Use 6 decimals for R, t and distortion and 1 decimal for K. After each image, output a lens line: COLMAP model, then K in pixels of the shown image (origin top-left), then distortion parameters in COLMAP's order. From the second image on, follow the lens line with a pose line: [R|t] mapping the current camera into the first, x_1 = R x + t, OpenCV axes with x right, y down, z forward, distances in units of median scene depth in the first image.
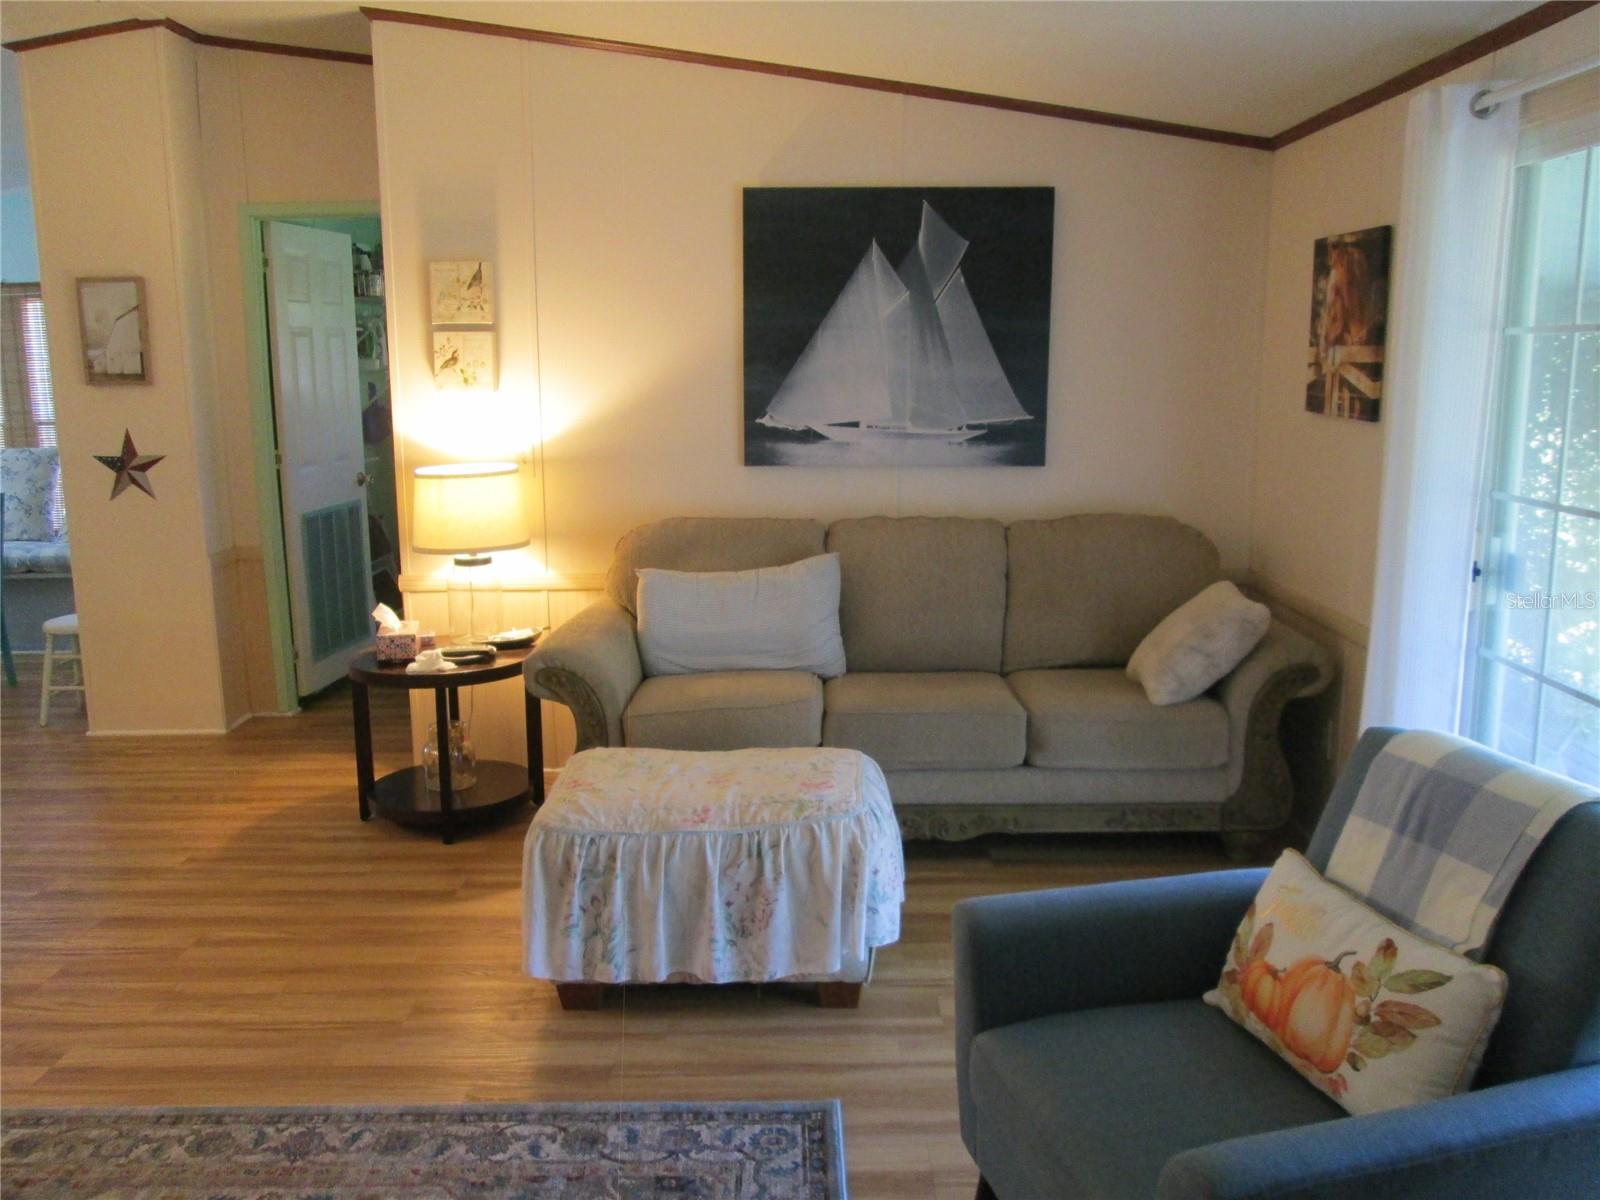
lens RADIAL K [[1316.8, 0, 810.4], [0, 1316.8, 613.8], [0, 0, 1]] dist [-0.072048, 0.049652]
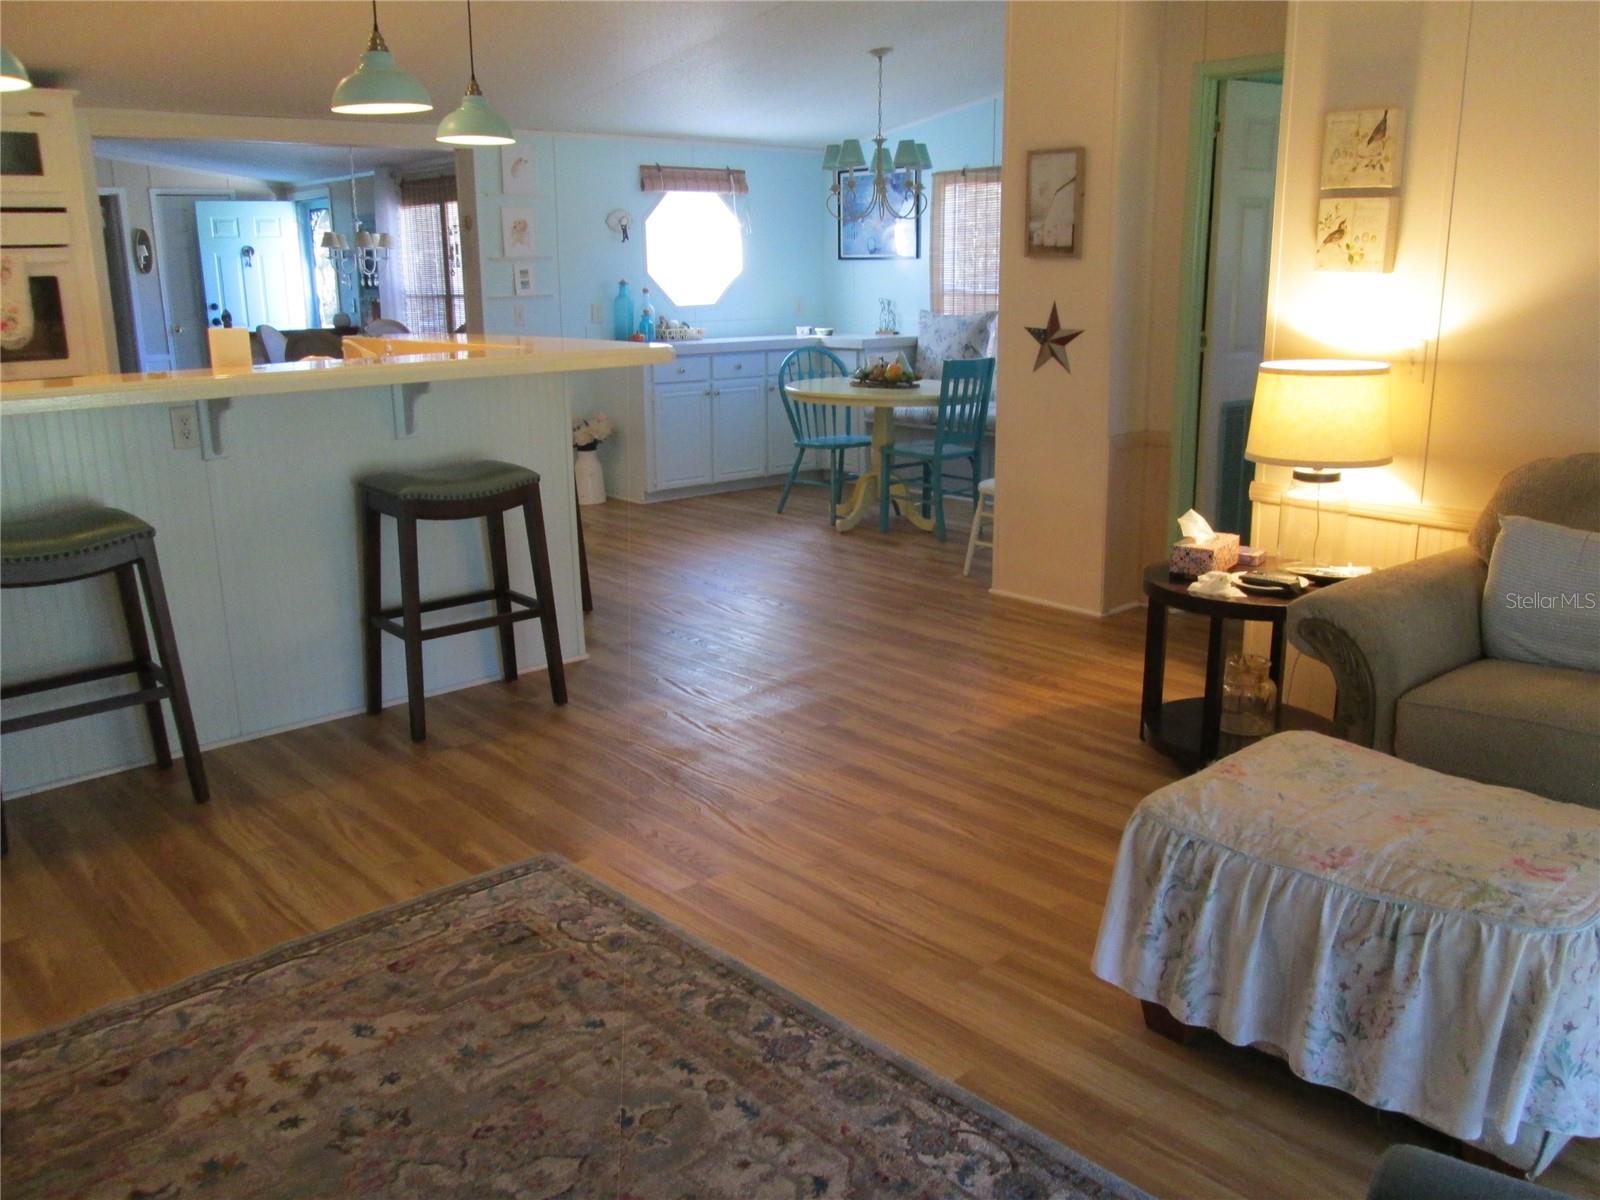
lens RADIAL K [[1316.8, 0, 791.9], [0, 1316.8, 608.5], [0, 0, 1]] dist [-0.072048, 0.049652]
pose [[0.661442, 0.197386, -0.723556, 0.147159], [-0.137050, 0.980312, 0.142145, -0.030790], [0.737368, 0.005142, 0.675471, 0.196177]]
